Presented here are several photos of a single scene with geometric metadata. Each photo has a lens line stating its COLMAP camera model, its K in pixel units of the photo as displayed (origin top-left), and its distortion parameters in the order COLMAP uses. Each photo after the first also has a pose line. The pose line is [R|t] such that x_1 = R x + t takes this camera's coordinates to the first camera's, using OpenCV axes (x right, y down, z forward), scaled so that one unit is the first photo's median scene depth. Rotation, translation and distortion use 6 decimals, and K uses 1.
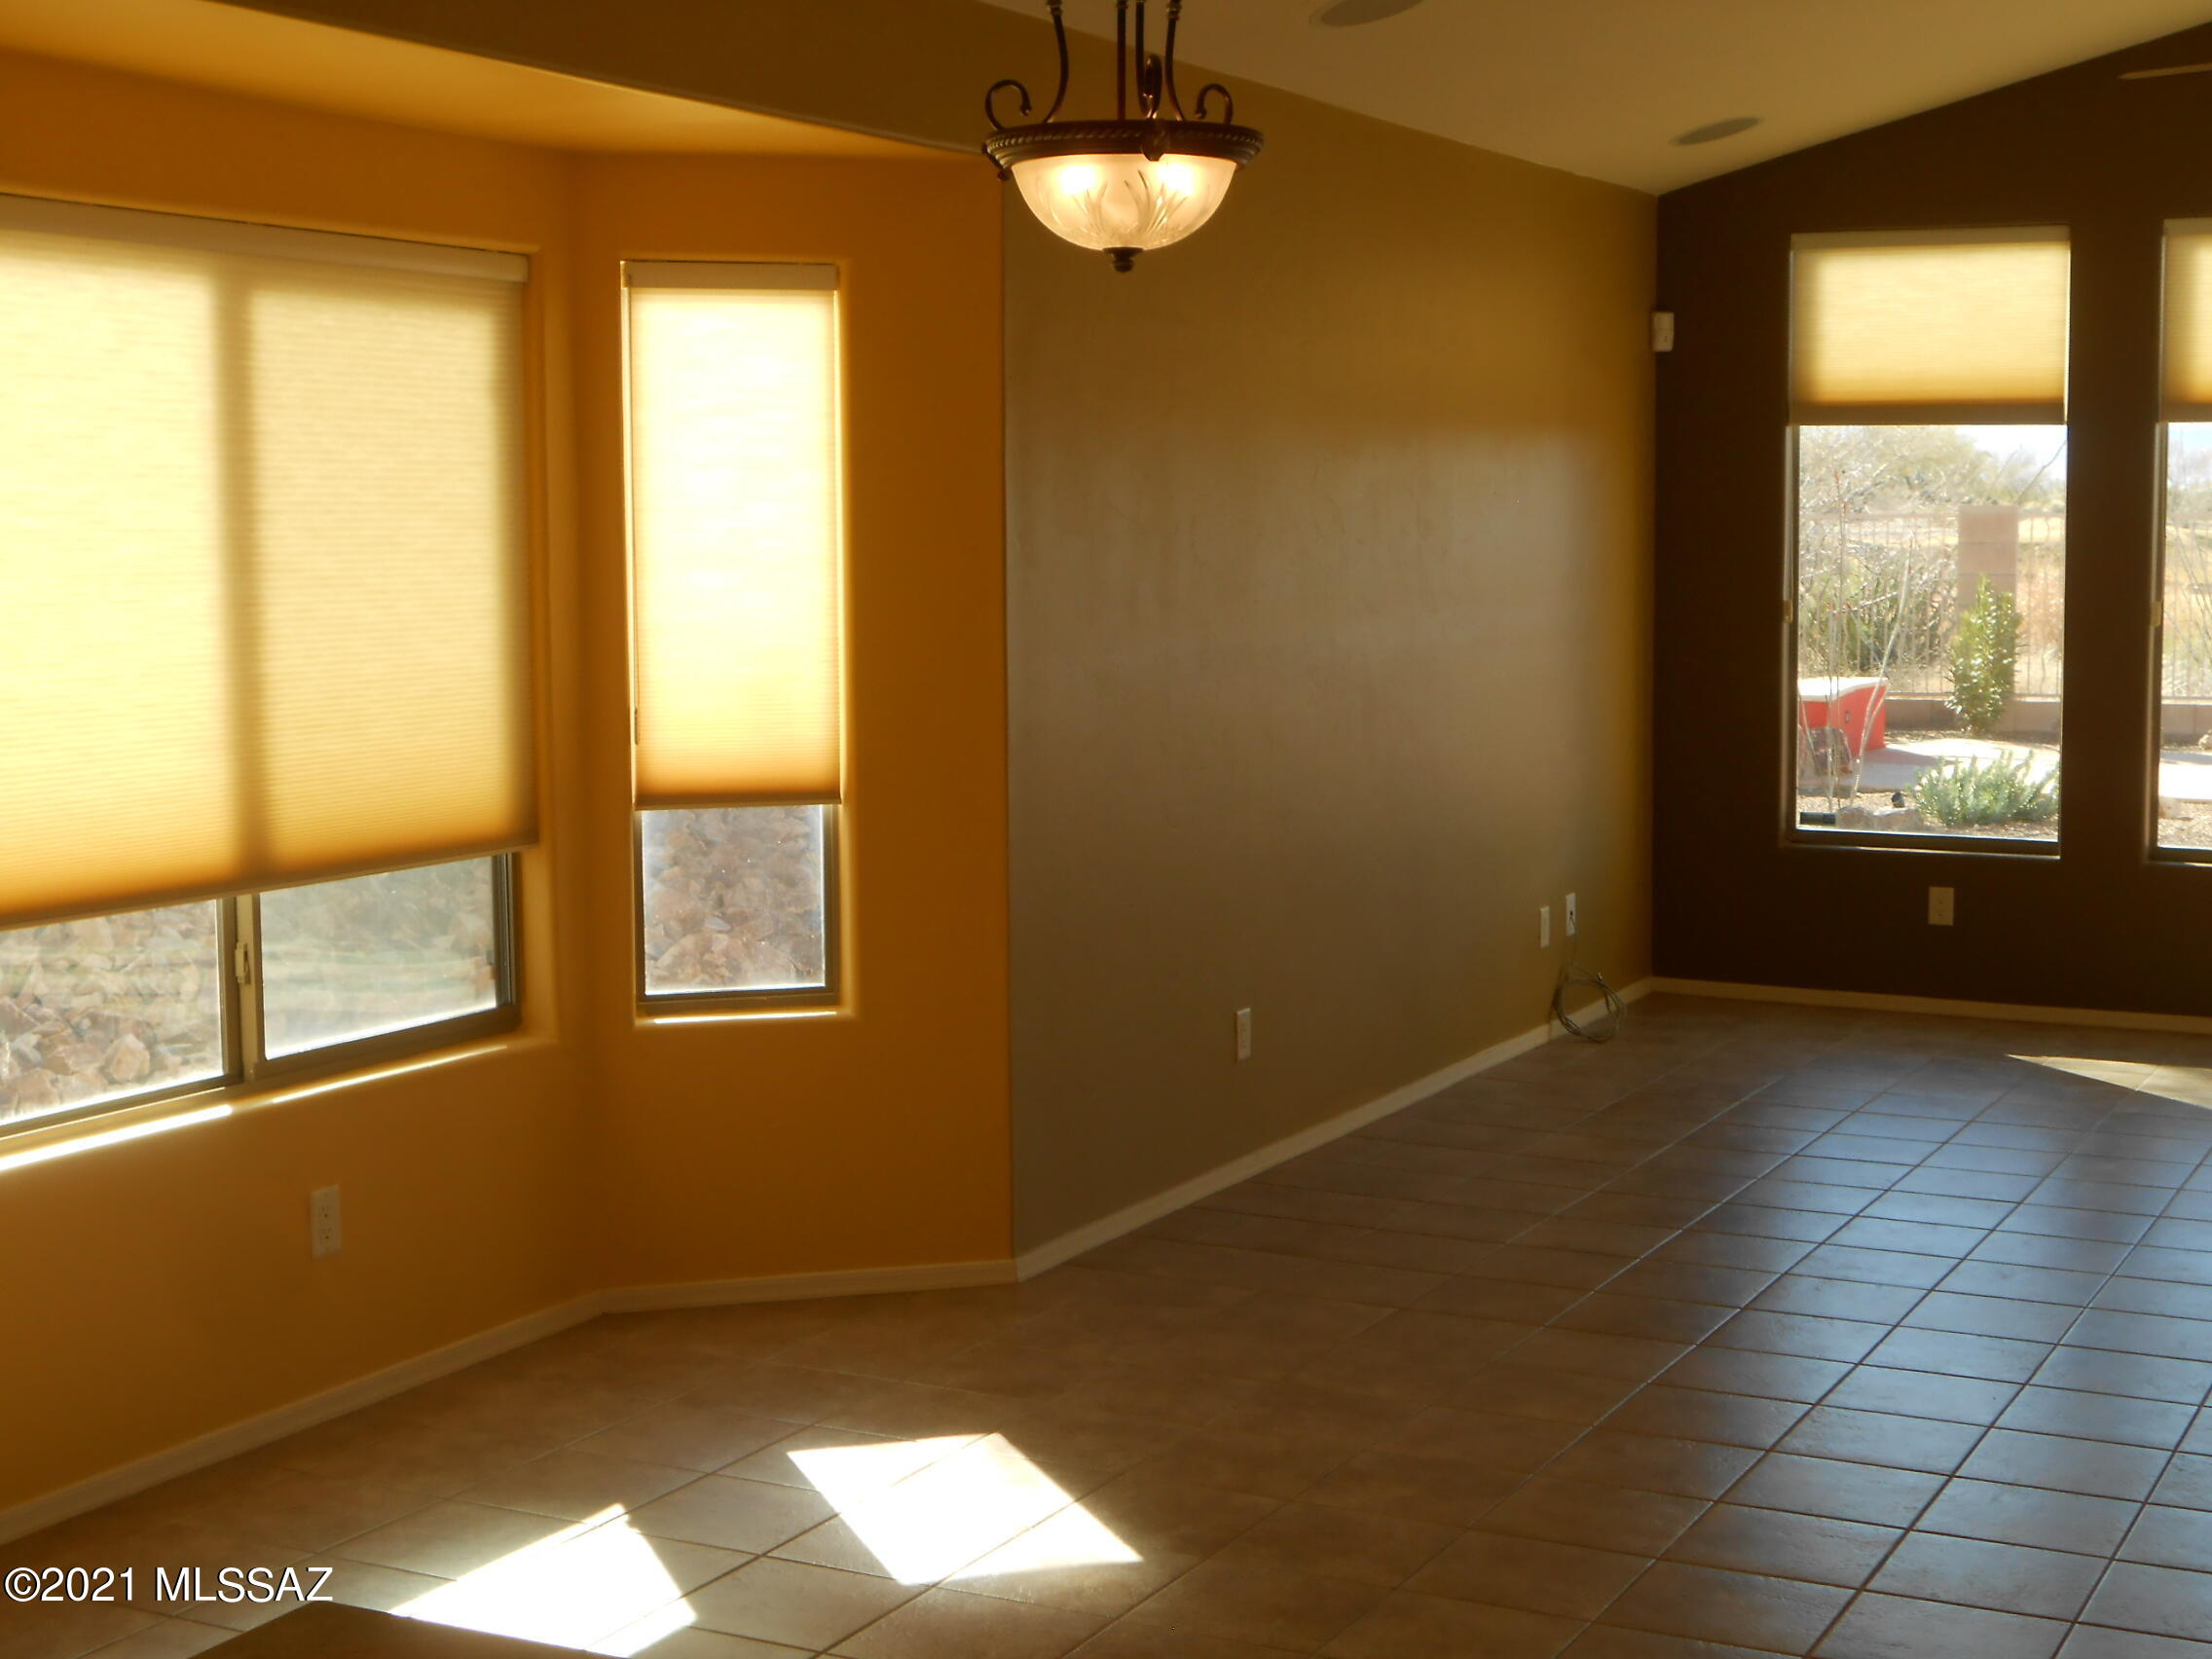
lens RADIAL K [[3149.5, 0, 1112.3], [0, 3149.5, 820.0], [0, 0, 1]] dist [0.000245, 0.000000]
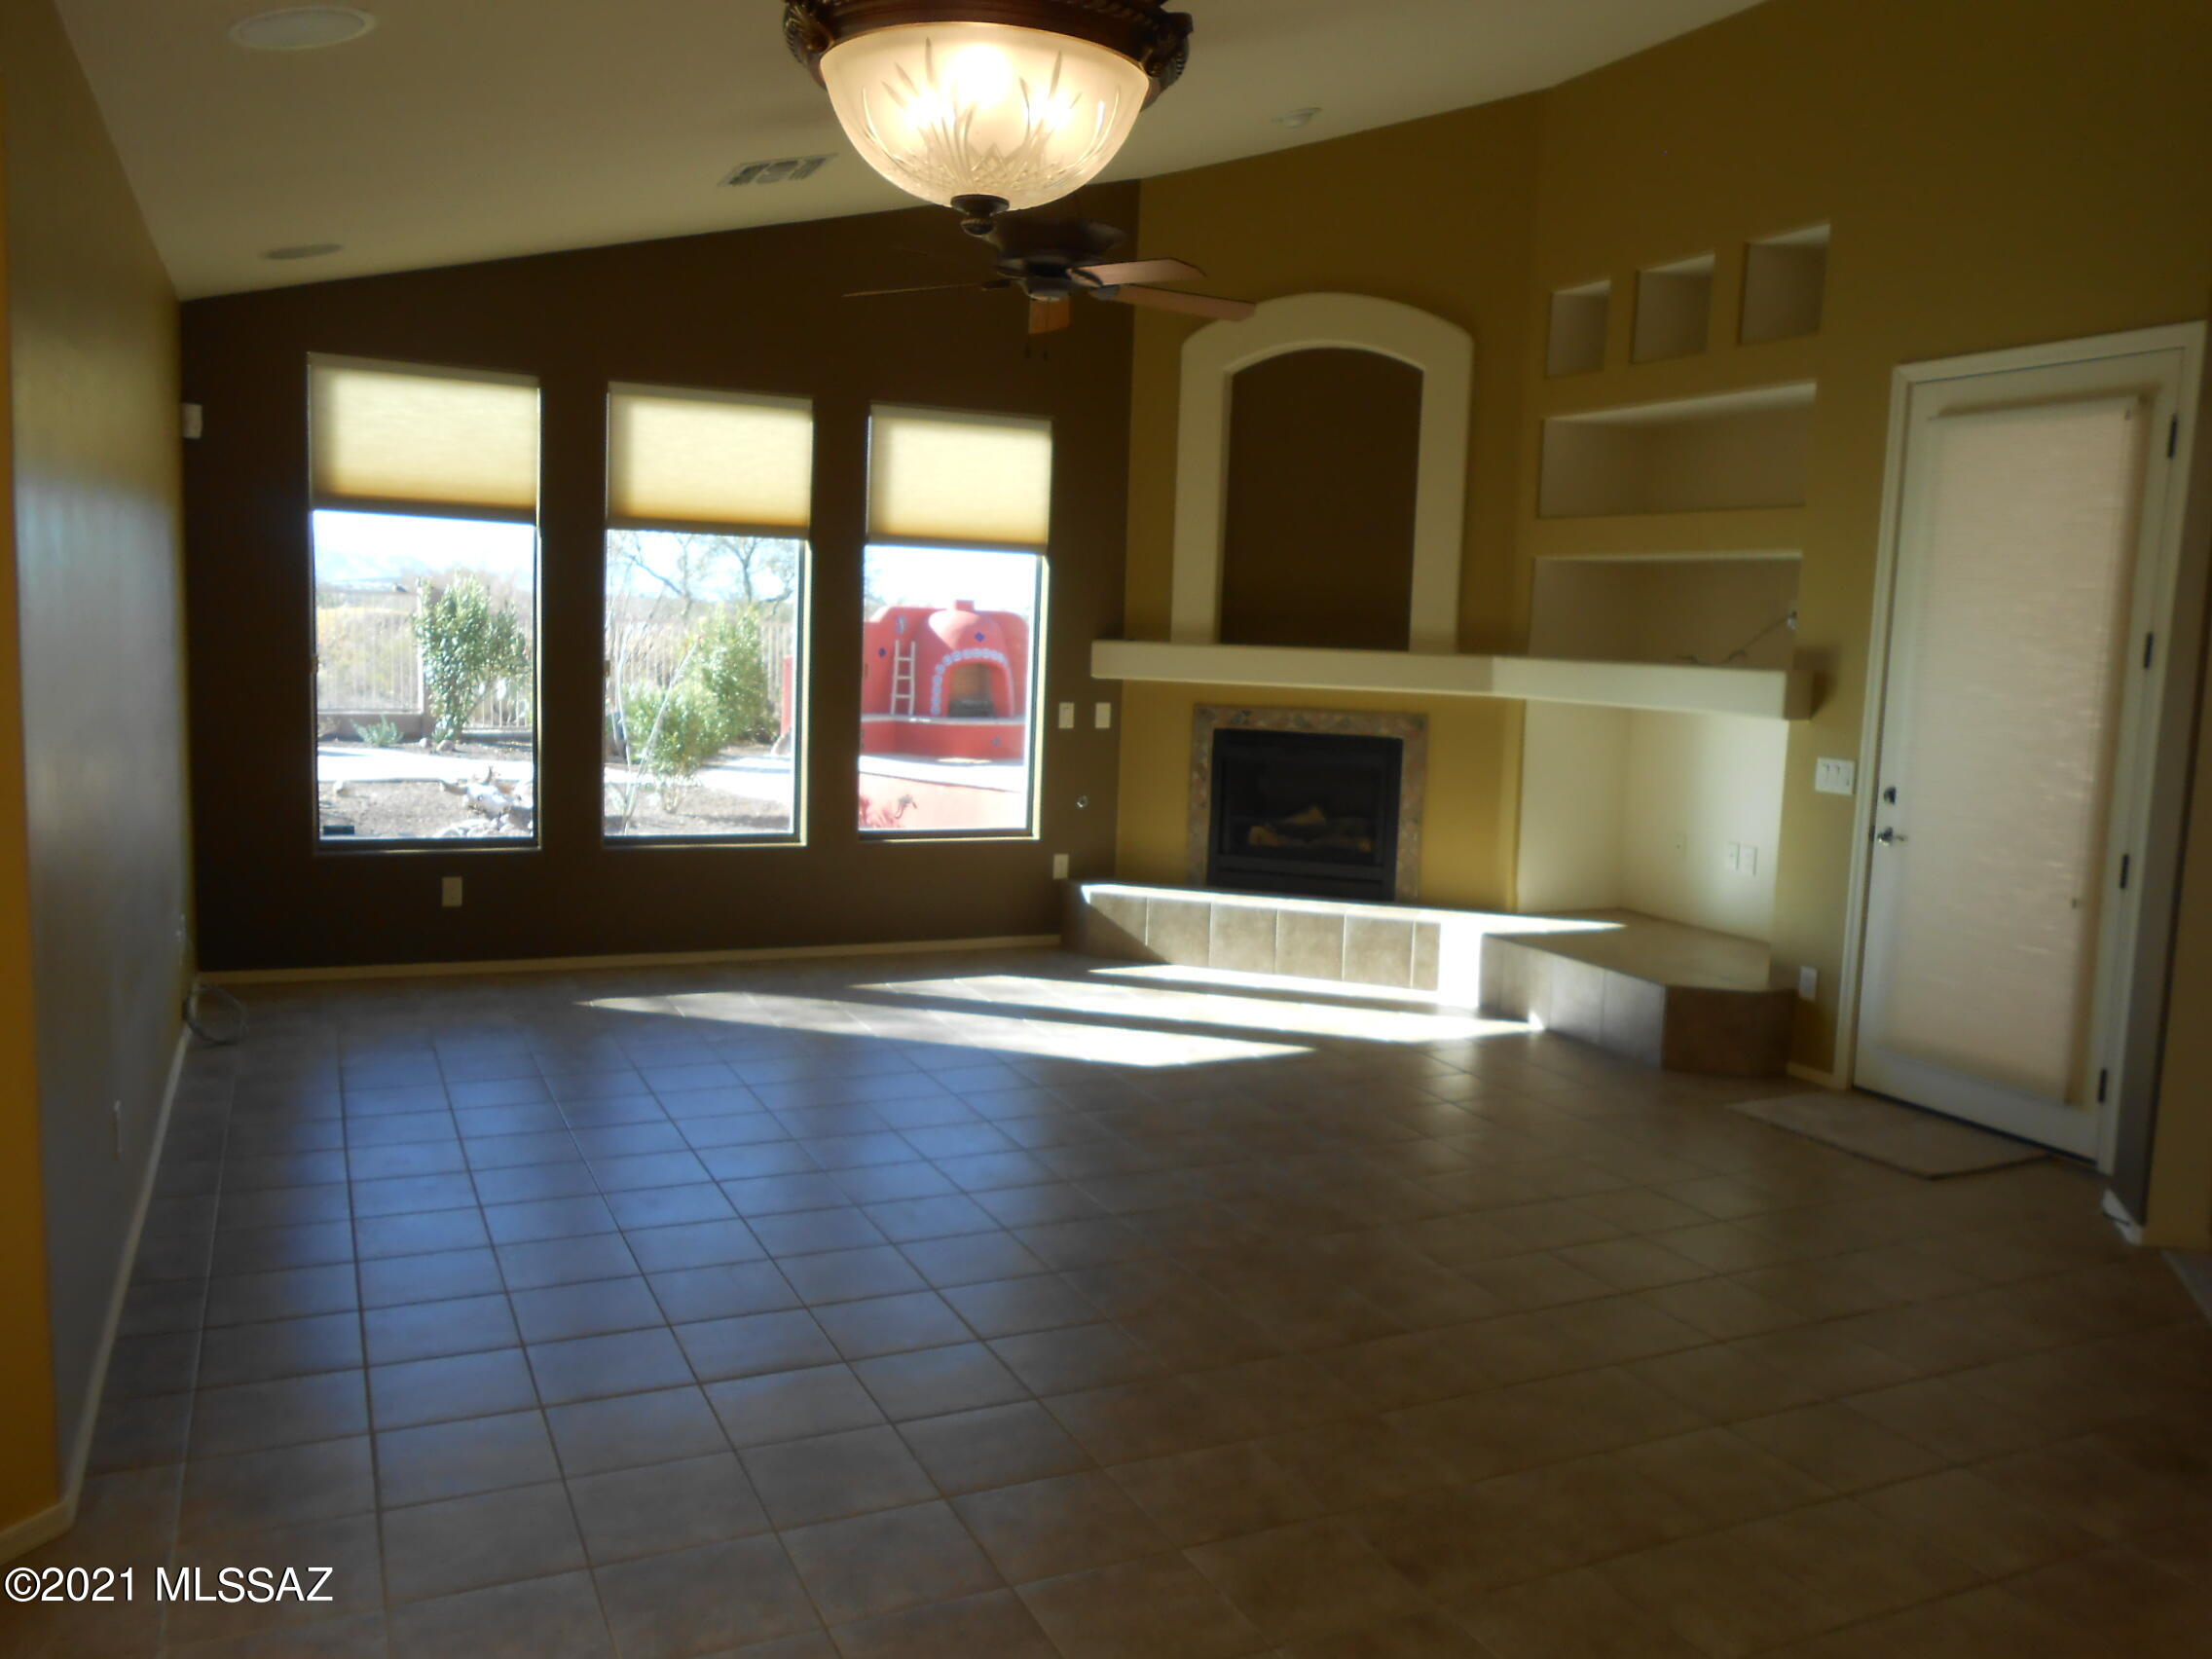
lens RADIAL K [[1741.0, 0, 1113.5], [0, 1741.0, 809.4], [0, 0, 1]] dist [-0.024989, 0.049159]
pose [[0.609642, -0.059701, 0.790425, -0.136725], [0.037106, 0.998216, 0.046777, -0.030606], [-0.791808, 0.000812, 0.610770, 0.353734]]
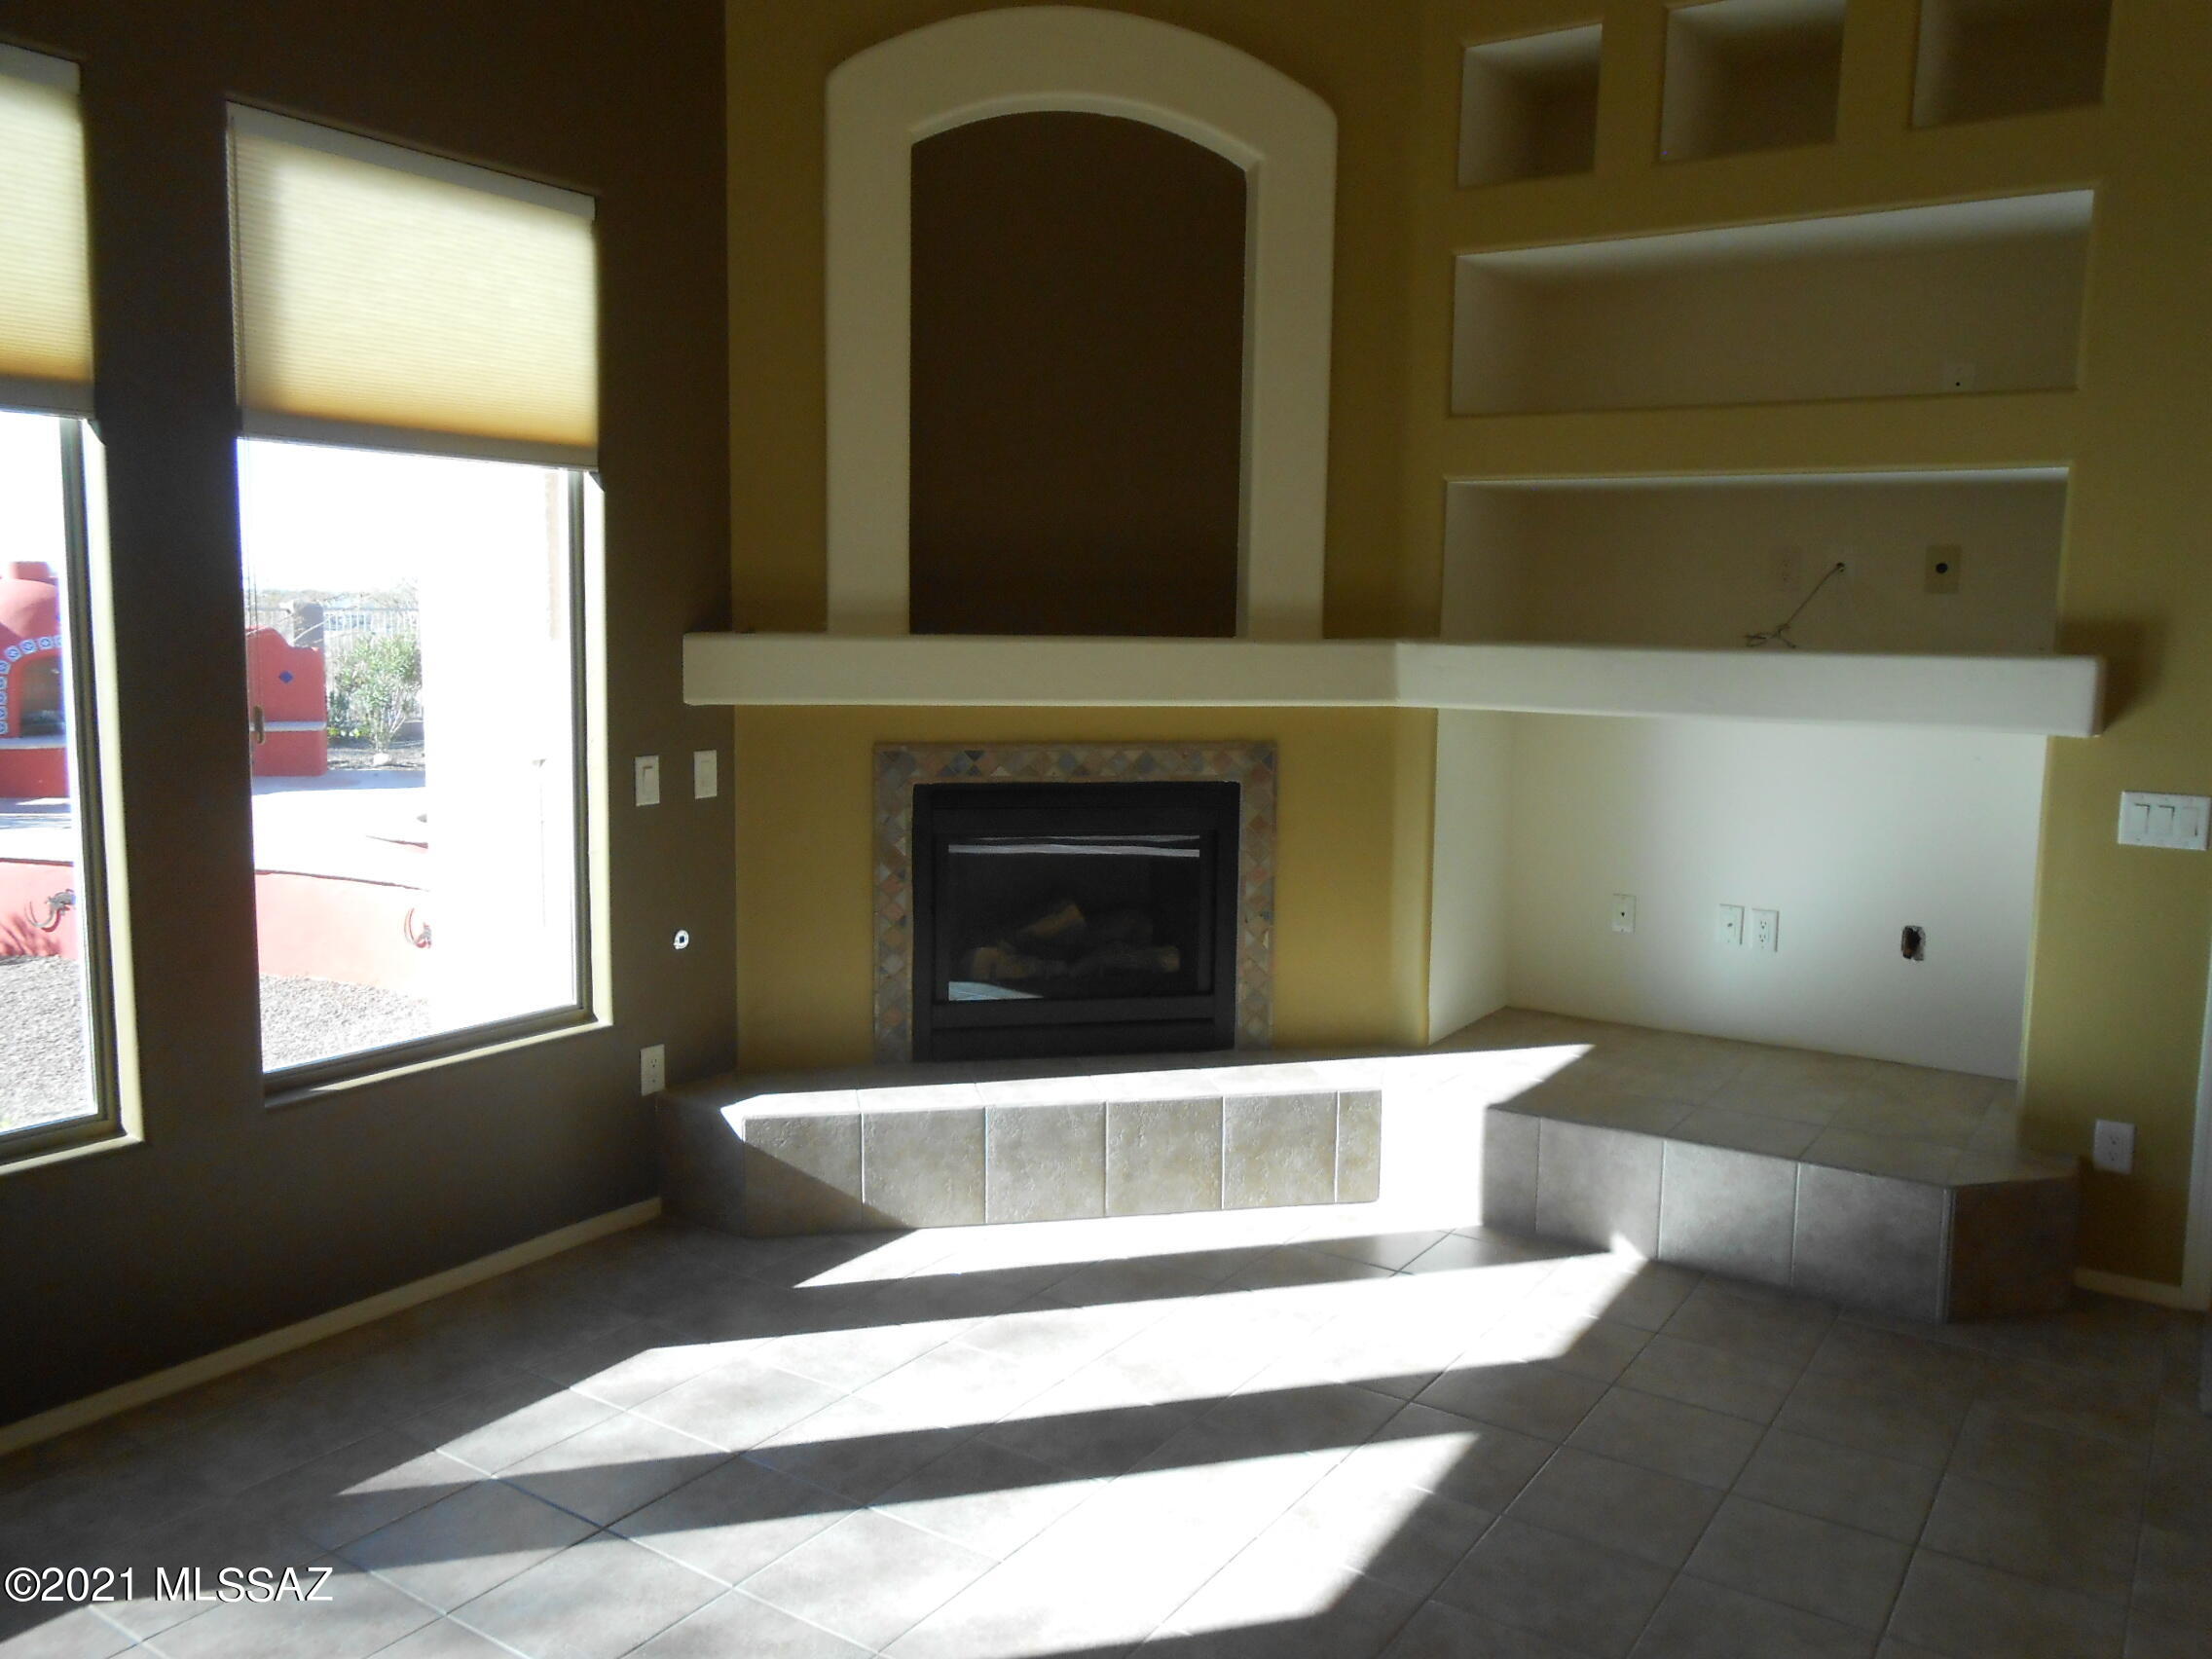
lens RADIAL K [[1741.0, 0, 1104.7], [0, 1741.0, 811.2], [0, 0, 1]] dist [-0.024989, 0.049159]
pose [[0.110505, -0.114292, 0.987282, 0.101879], [0.078732, 0.991251, 0.105939, -0.067523], [-0.990752, 0.066024, 0.118536, 0.724351]]
